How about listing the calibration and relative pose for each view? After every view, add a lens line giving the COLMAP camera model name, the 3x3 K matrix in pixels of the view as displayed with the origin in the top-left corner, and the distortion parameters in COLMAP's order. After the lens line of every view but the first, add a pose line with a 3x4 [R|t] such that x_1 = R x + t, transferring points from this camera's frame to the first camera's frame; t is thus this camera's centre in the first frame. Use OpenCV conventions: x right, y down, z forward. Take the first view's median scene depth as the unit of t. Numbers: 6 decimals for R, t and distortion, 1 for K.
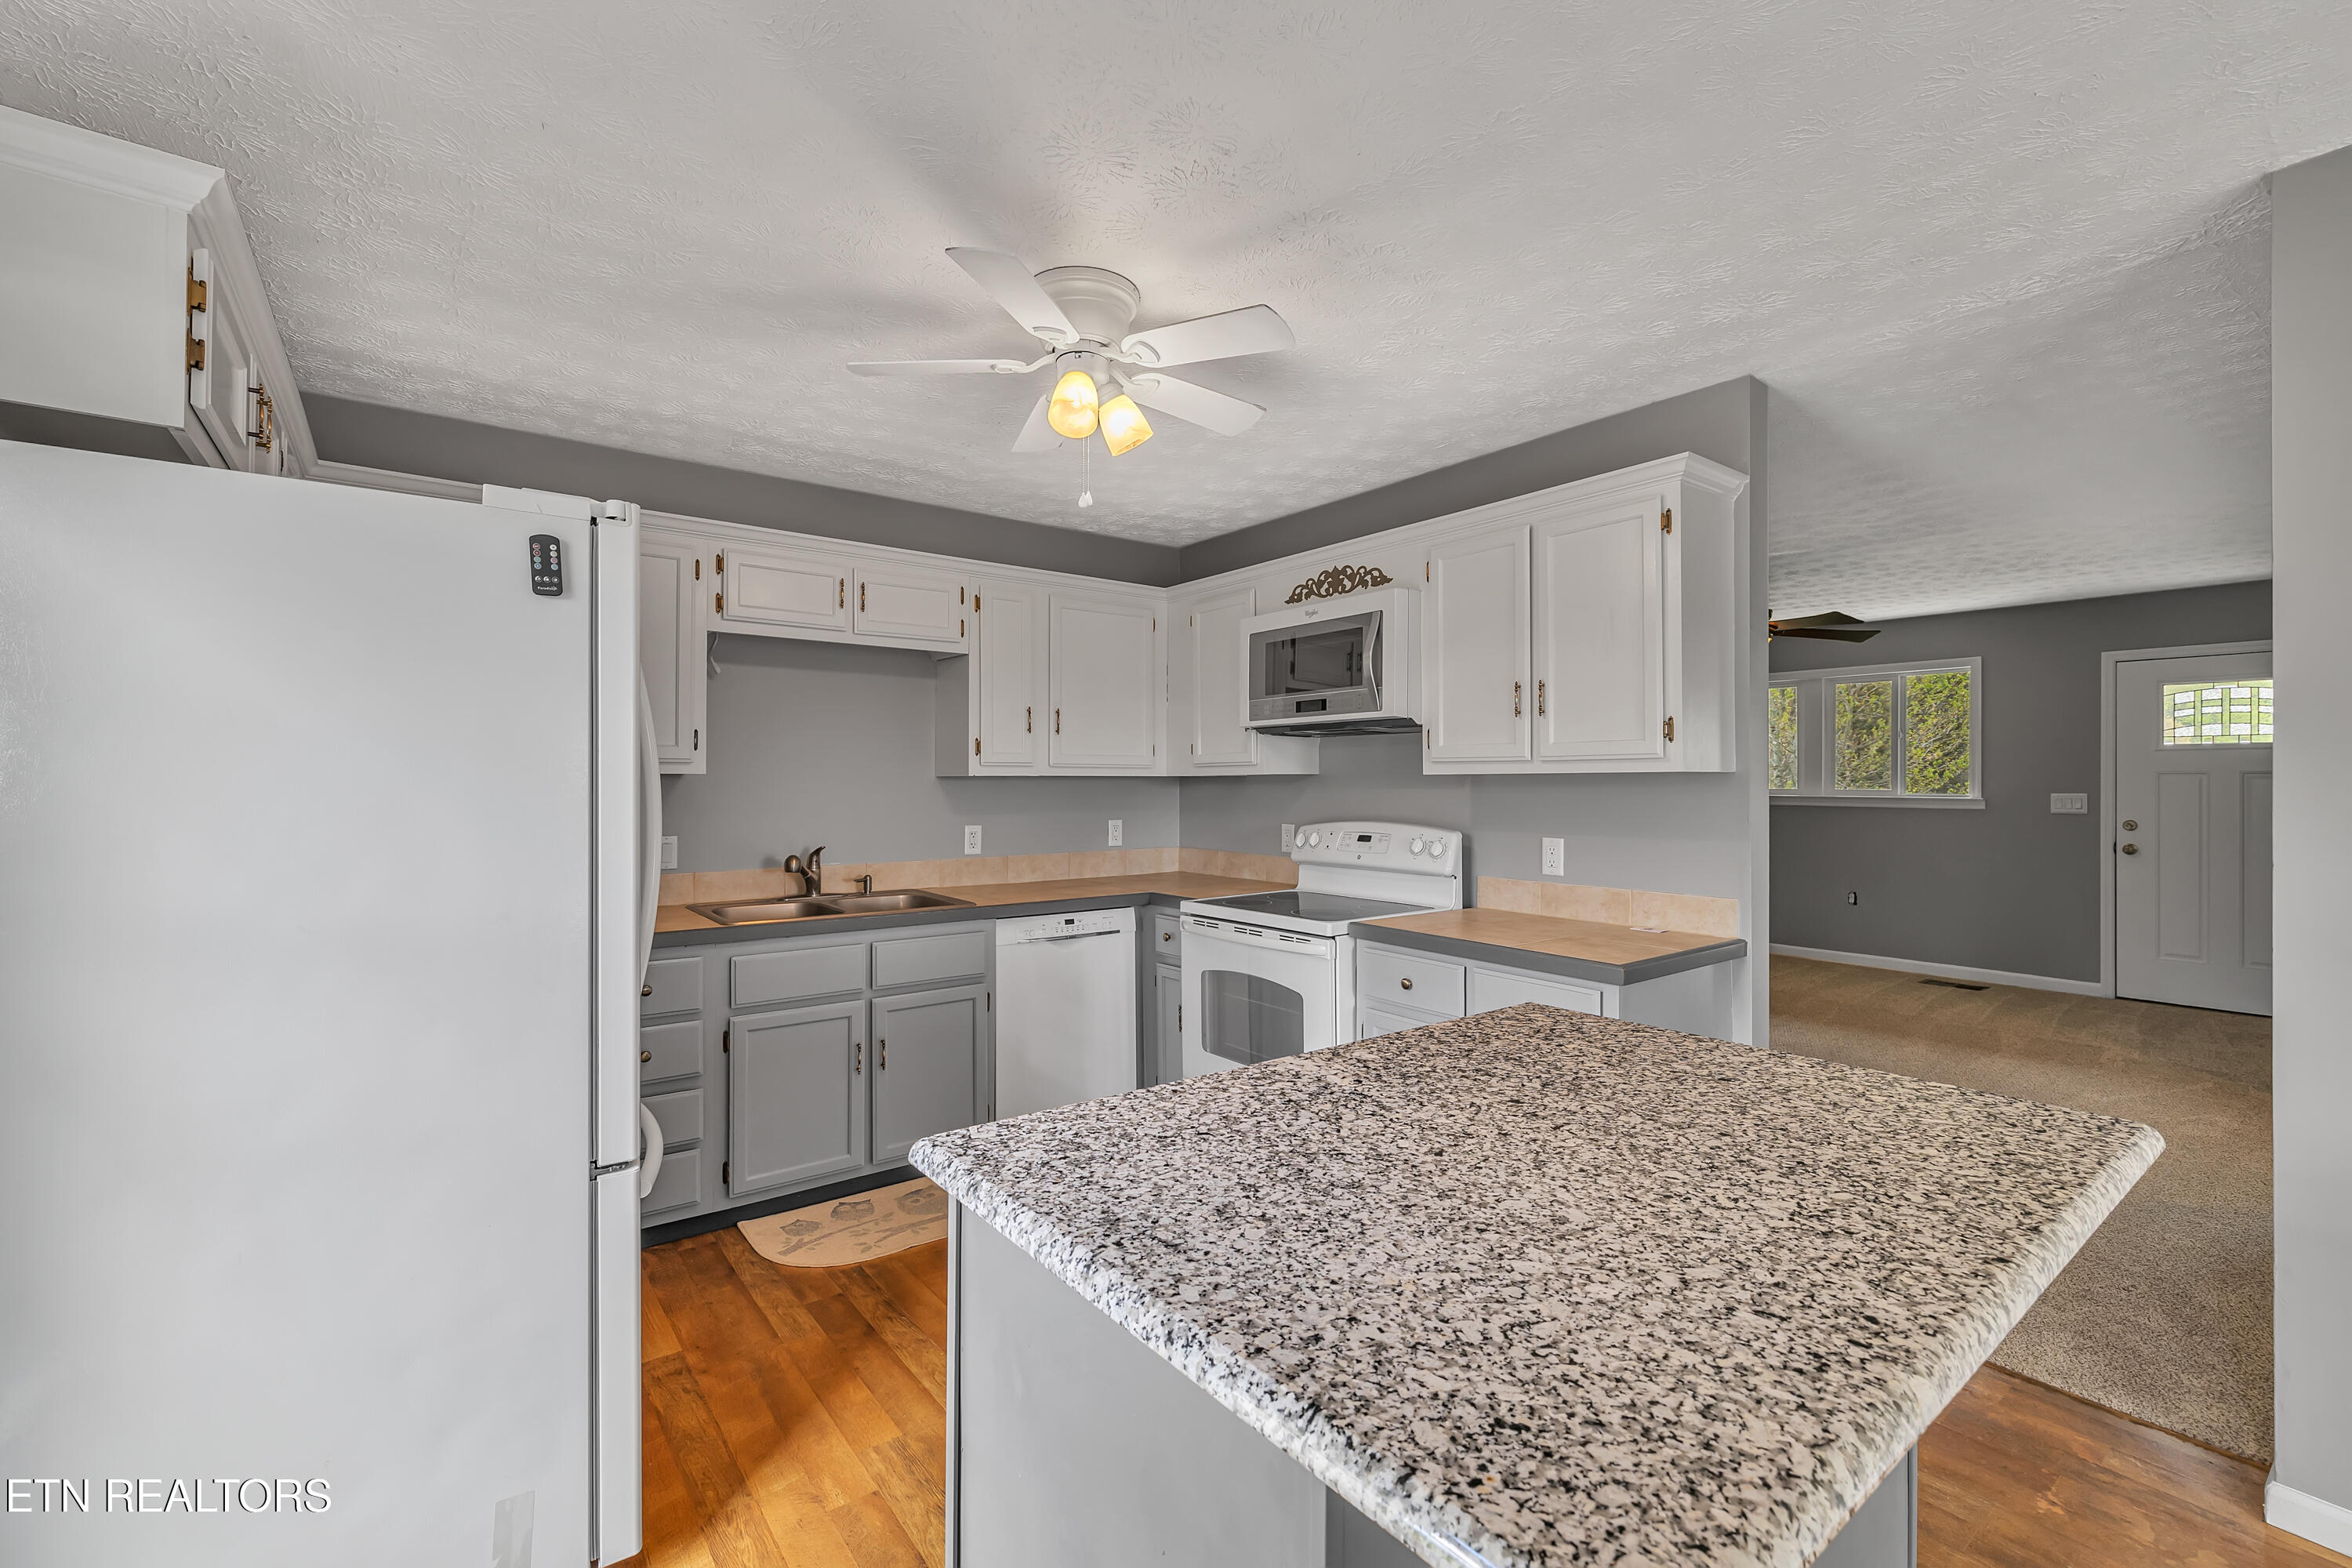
lens RADIAL K [[996.7, 0, 1185.8], [0, 996.7, 778.6], [0, 0, 1]] dist [0.002052, 0.000057]
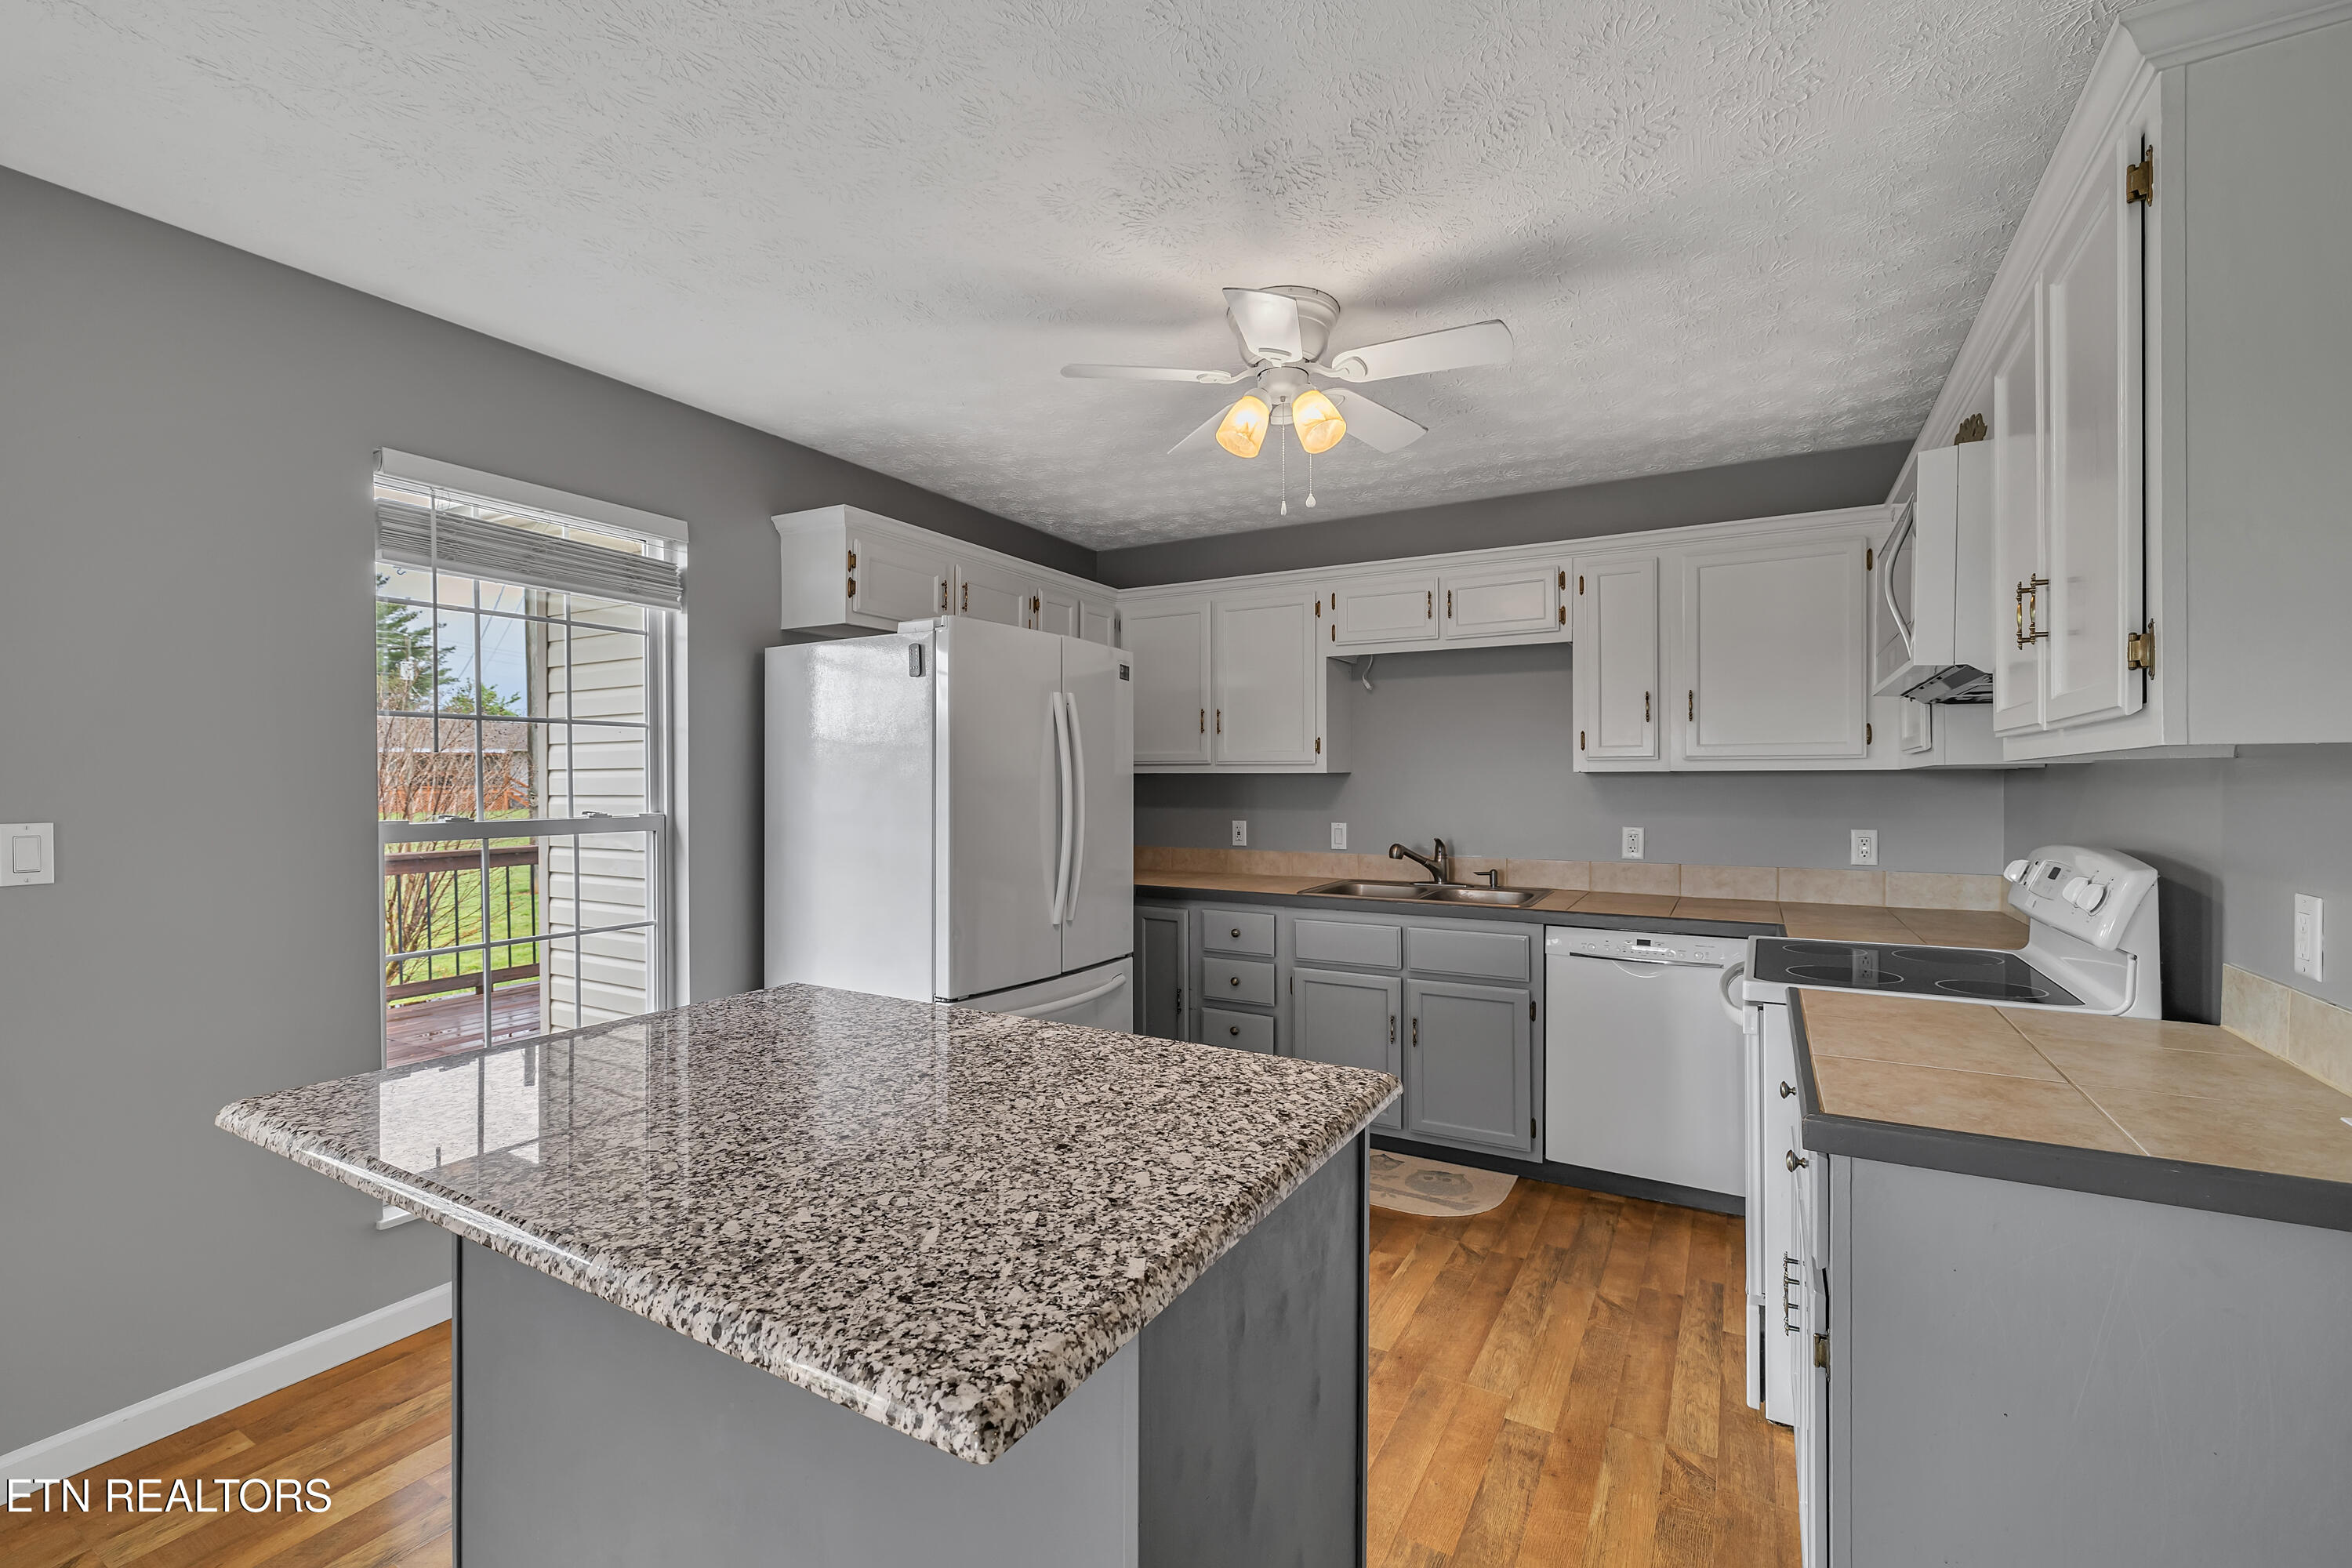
lens RADIAL K [[996.7, 0, 1175.9], [0, 996.7, 787.1], [0, 0, 1]] dist [0.002052, 0.000057]
pose [[0.381662, 0.004049, -0.924293, 1.181125], [0.003358, 0.999978, 0.005767, 0.011017], [0.924296, -0.005304, 0.381640, 0.708790]]
